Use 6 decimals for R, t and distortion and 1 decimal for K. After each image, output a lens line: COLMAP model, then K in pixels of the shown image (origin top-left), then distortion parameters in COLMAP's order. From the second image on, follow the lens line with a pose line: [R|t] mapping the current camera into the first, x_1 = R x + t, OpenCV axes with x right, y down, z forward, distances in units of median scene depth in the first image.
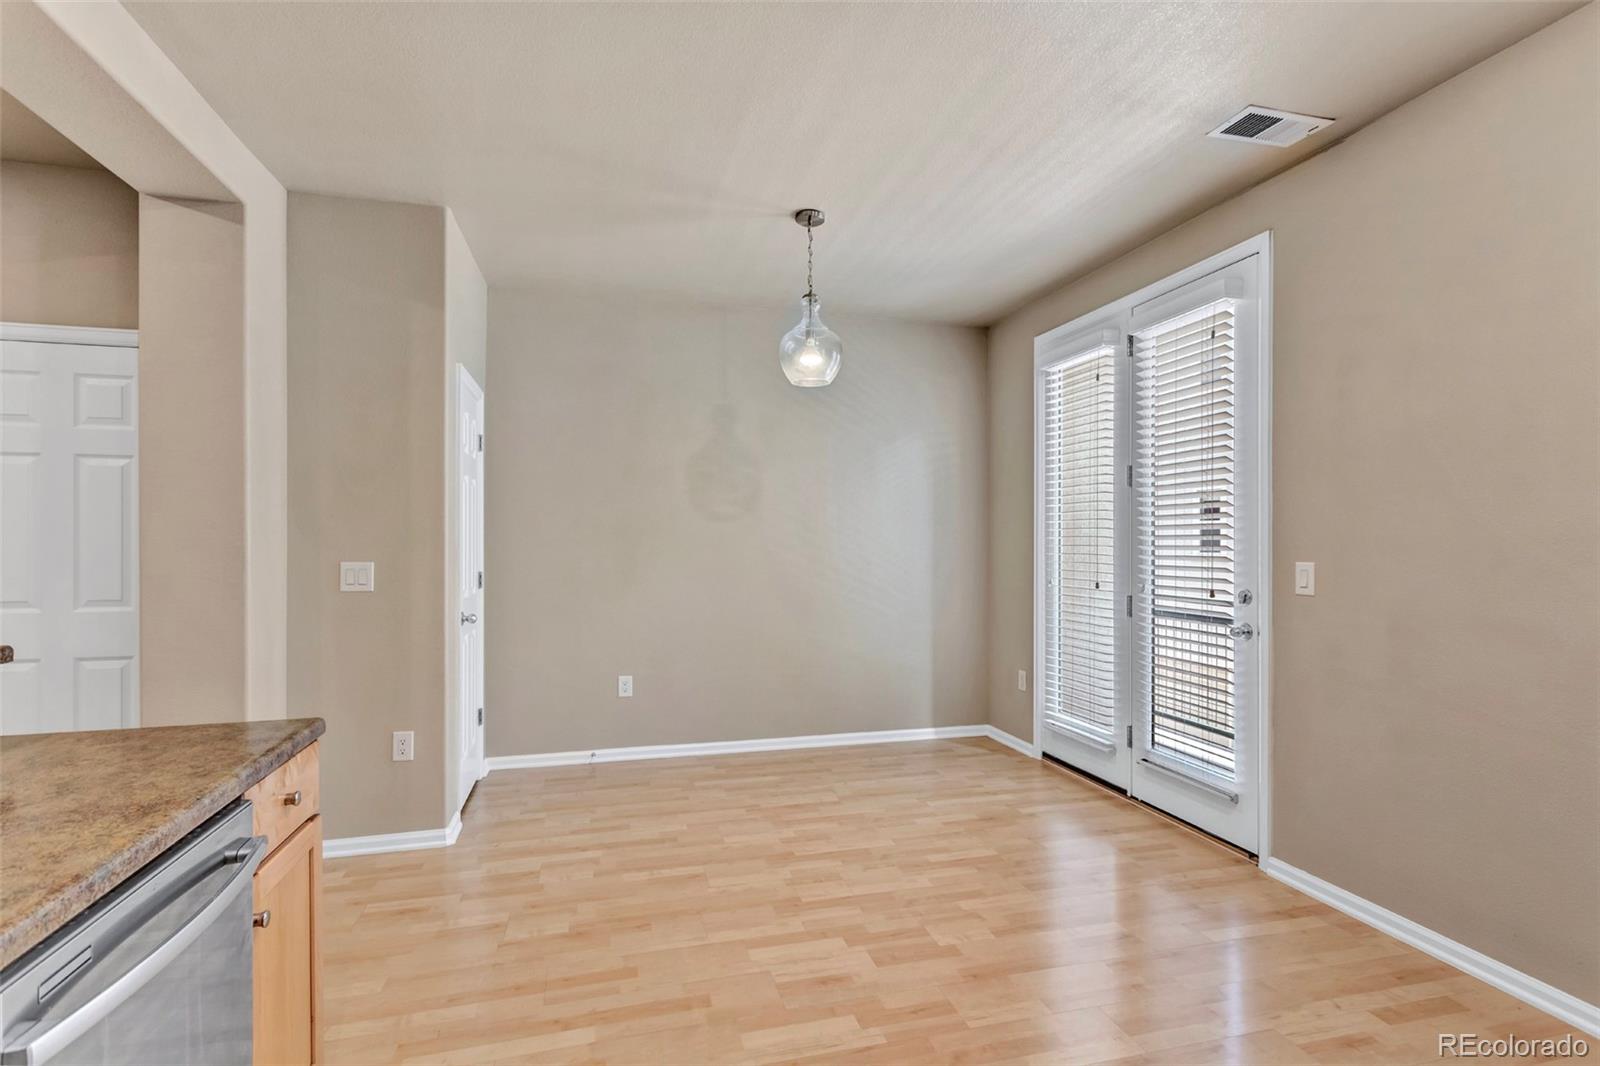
lens RADIAL K [[776.5, 0, 802.1], [0, 776.5, 538.6], [0, 0, 1]] dist [0.003470, 0.000759]
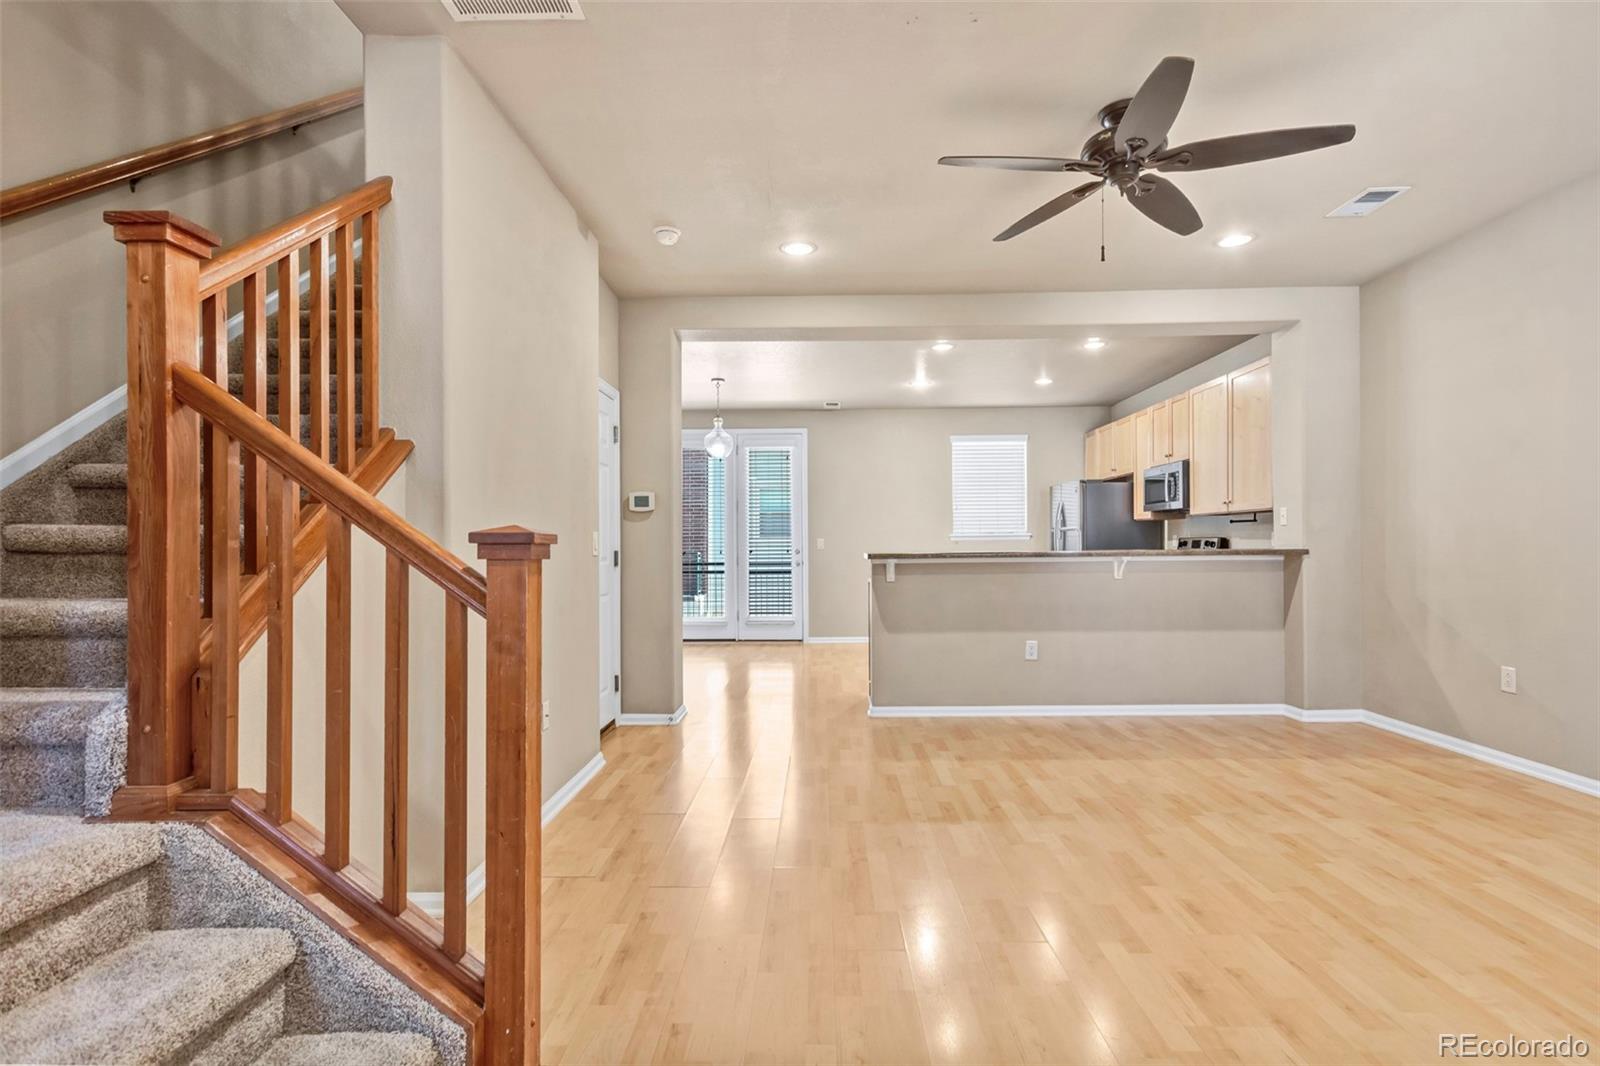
lens RADIAL K [[767.0, 0, 802.1], [0, 767.0, 549.1], [0, 0, 1]] dist [0.003534, 0.001389]
pose [[0.278963, -0.003301, 0.960296, -2.111449], [0.006199, 0.999979, 0.001637, 0.059385], [-0.960282, 0.005497, 0.278978, 0.186401]]
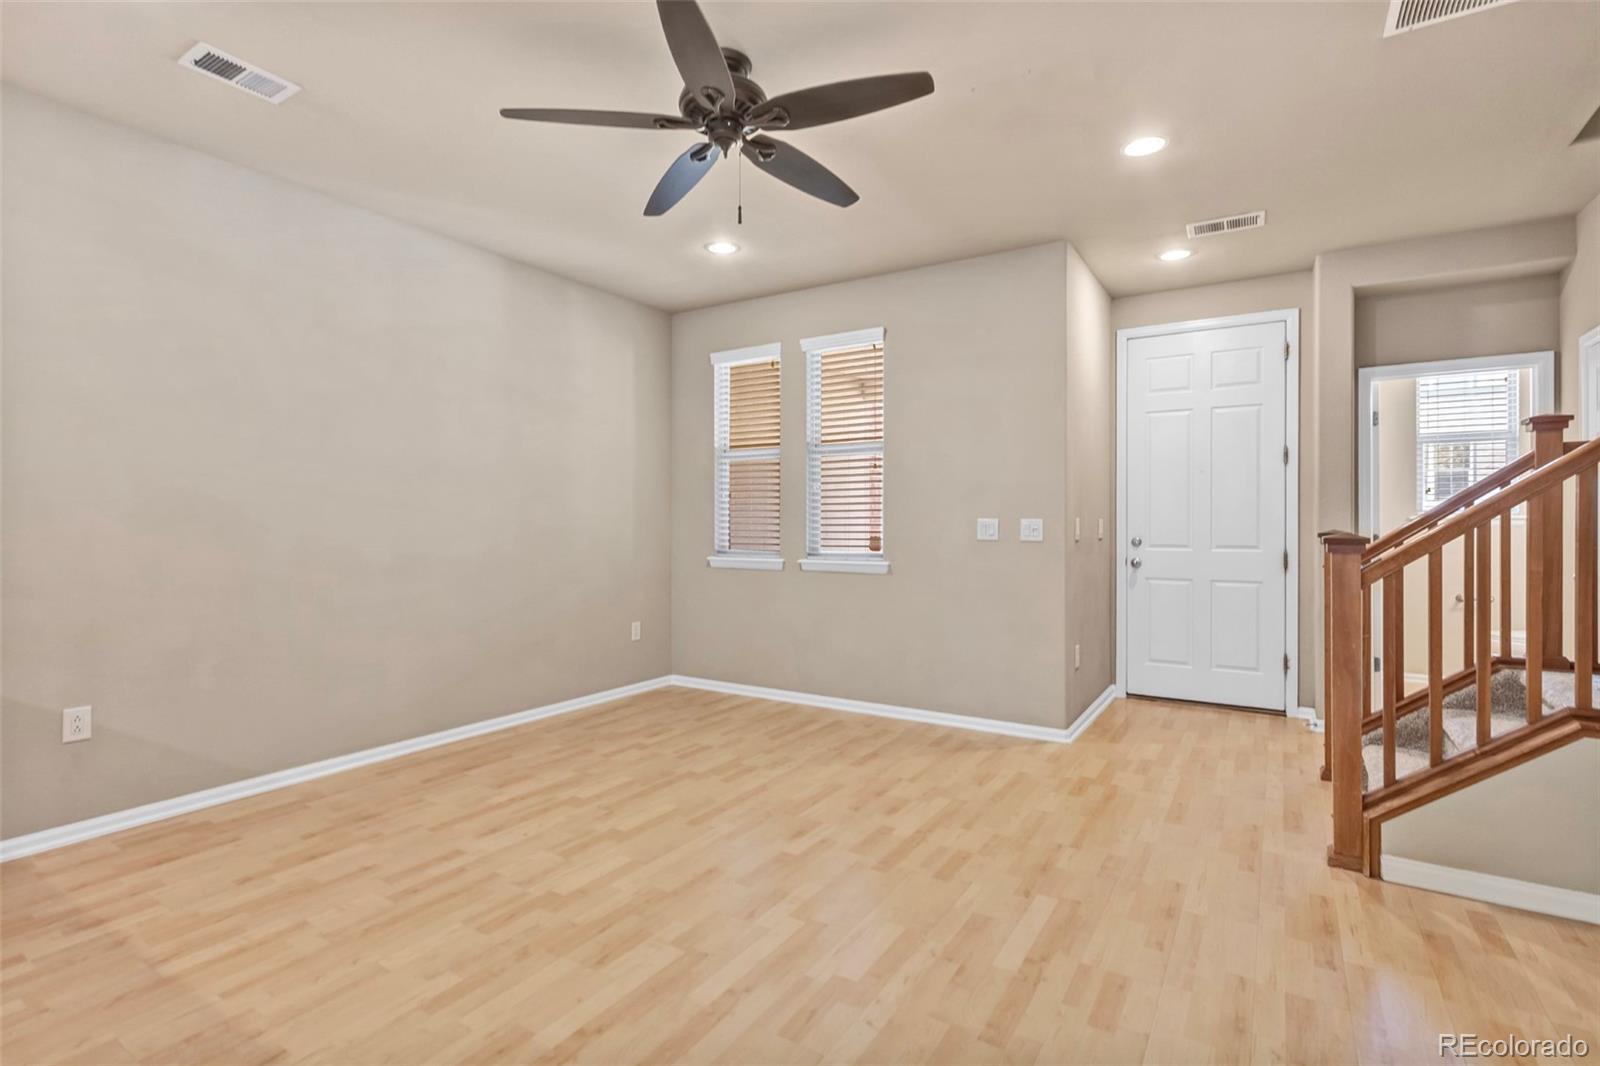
lens RADIAL K [[770.9, 0, 800.0], [0, 770.9, 533.0], [0, 0, 1]] dist [0.004294, 0.001611]
pose [[-0.729224, 0.007421, -0.684235, -0.682641], [0.000173, 0.999943, 0.010661, 0.036447], [0.684275, 0.007656, -0.729184, 0.703822]]
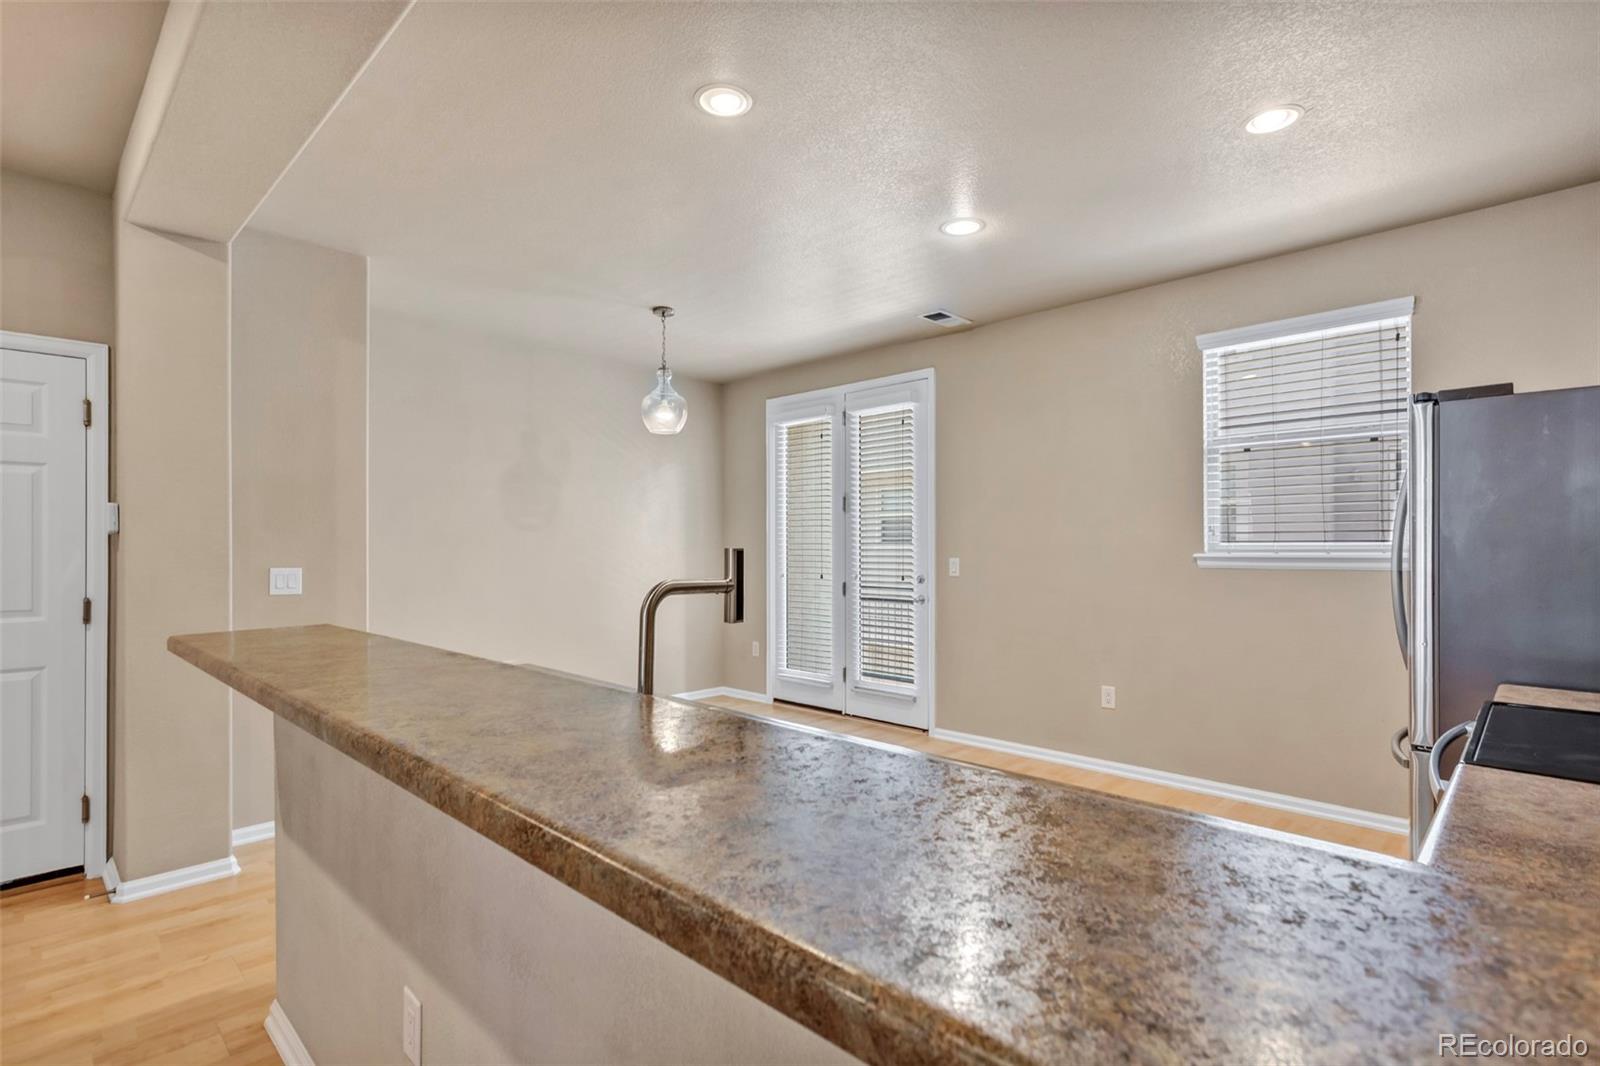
lens RADIAL K [[779.2, 0, 806.4], [0, 779.2, 542.0], [0, 0, 1]] dist [0.001182, 0.000262]
pose [[0.858233, -0.000165, 0.513260, -0.507109], [0.001469, 0.999997, -0.002135, -0.003291], [-0.513258, 0.002586, 0.858230, -0.325548]]
